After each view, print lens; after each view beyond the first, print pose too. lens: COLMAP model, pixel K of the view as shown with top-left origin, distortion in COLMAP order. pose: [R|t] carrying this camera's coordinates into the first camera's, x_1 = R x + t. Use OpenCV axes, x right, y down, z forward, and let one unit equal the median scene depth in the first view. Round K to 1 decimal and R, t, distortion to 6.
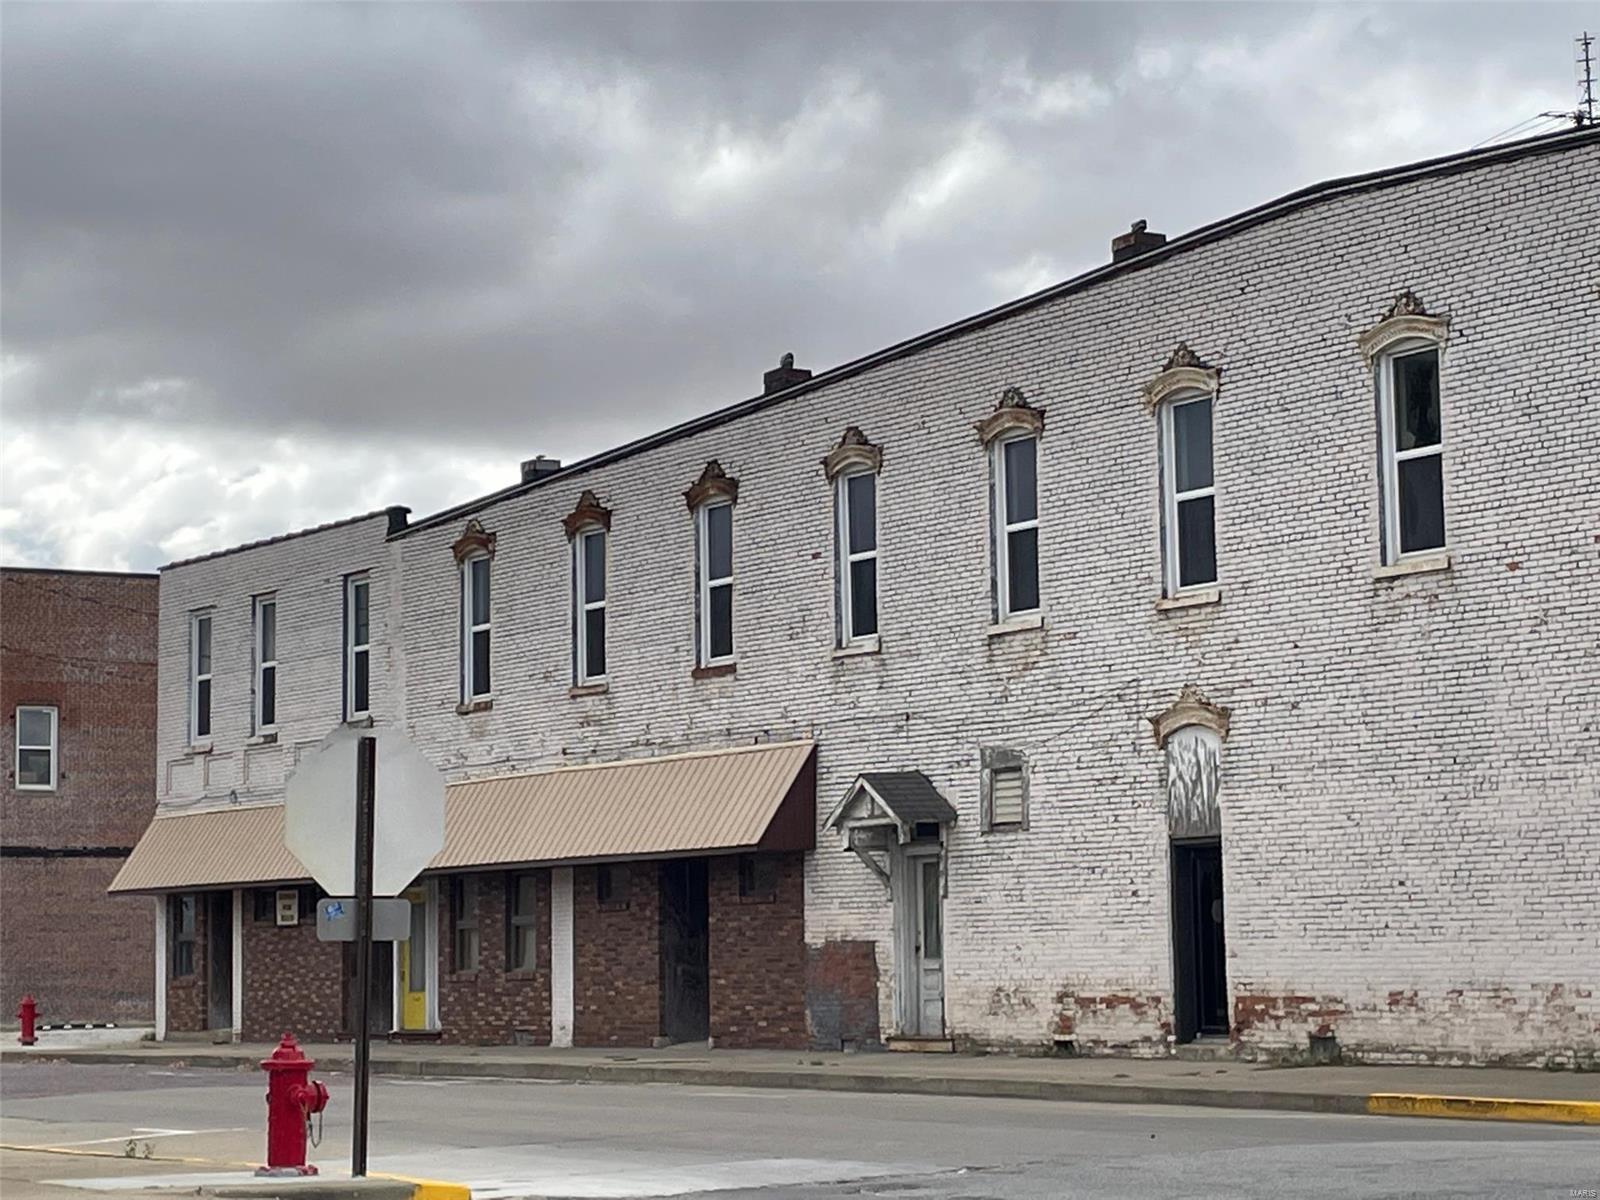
lens RADIAL K [[3867.4, 0, 801.3], [0, 3867.4, 598.5], [0, 0, 1]] dist [0.204548, 0.000000]
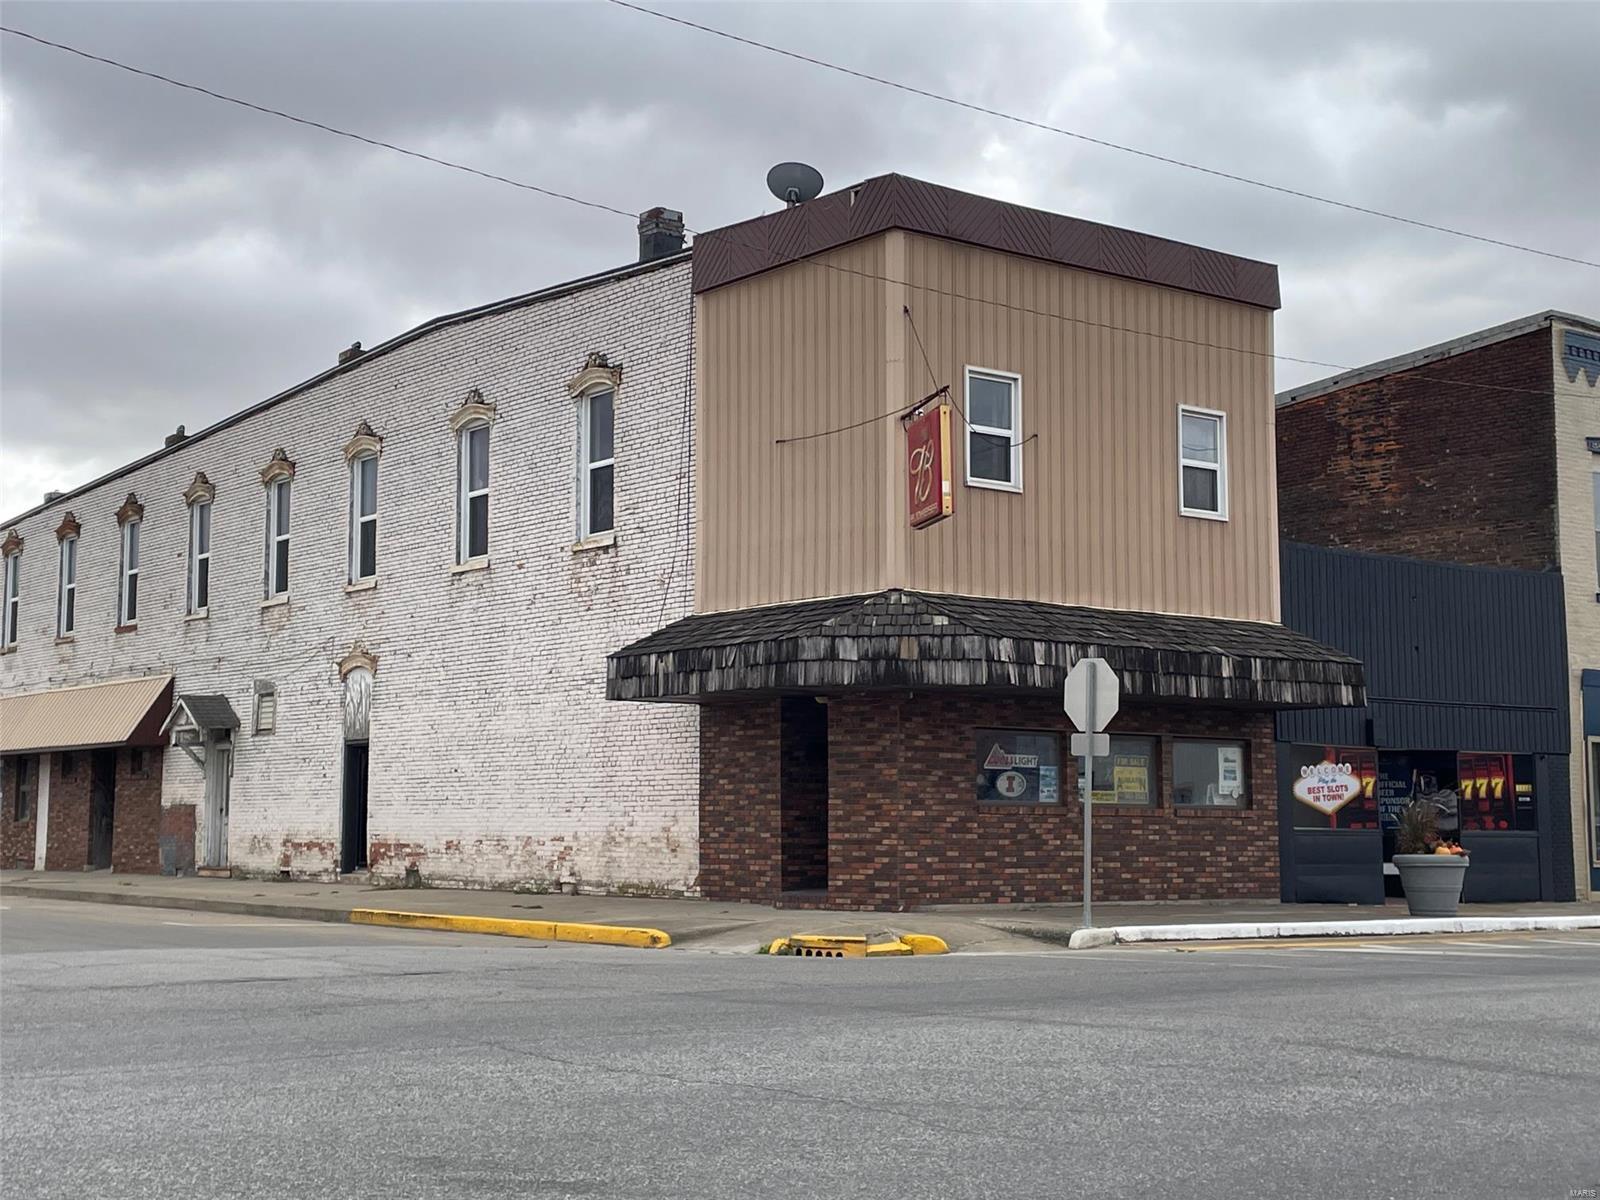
lens RADIAL K [[2194.3, 0, 798.6], [0, 2194.3, 591.4], [0, 0, 1]] dist [0.104048, 0.000000]
pose [[0.993393, 0.029504, 0.110904, 0.166892], [-0.028405, 0.999531, -0.011474, 0.007269], [-0.111190, 0.008248, 0.993765, 0.102641]]
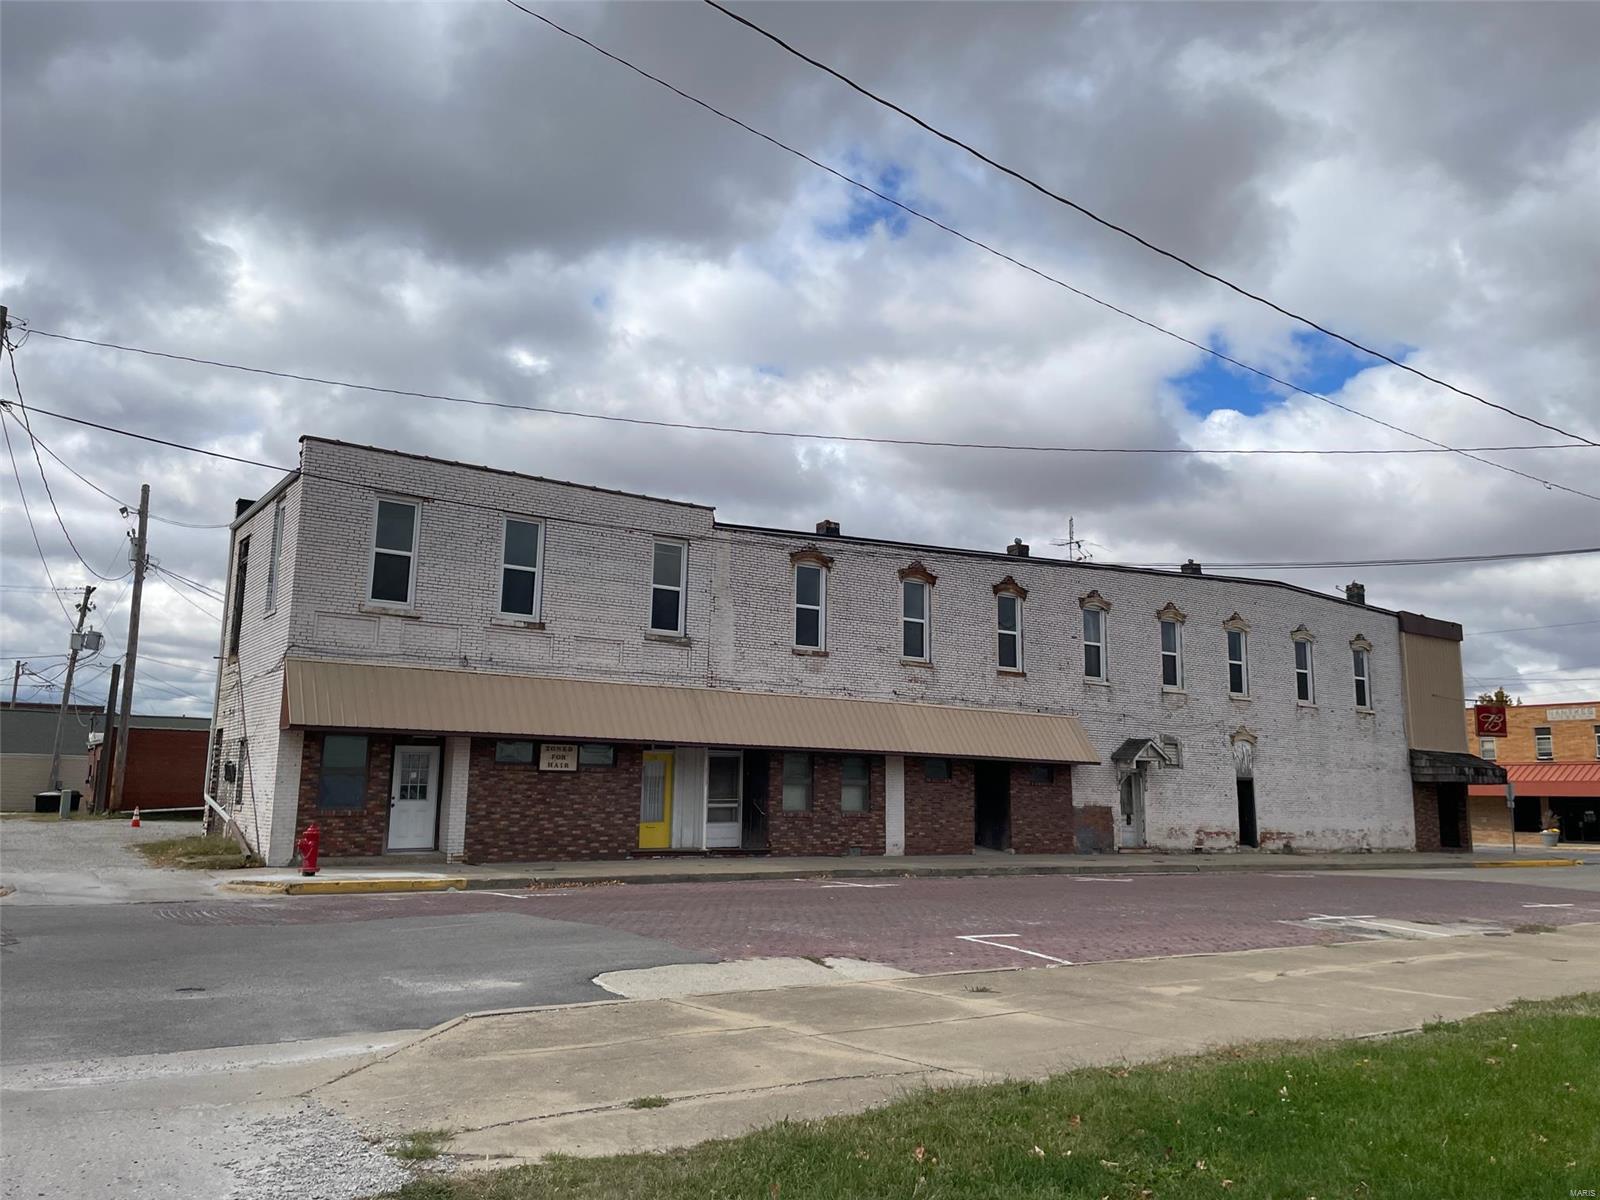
lens RADIAL K [[1219.2, 0, 798.4], [0, 1219.2, 589.7], [0, 0, 1]] dist [0.036664, -0.010860]
pose [[-0.060809, 0.192007, 0.979508, -0.778831], [-0.110394, 0.974010, -0.197782, 0.136428], [-0.992026, -0.120159, -0.038032, 1.312175]]
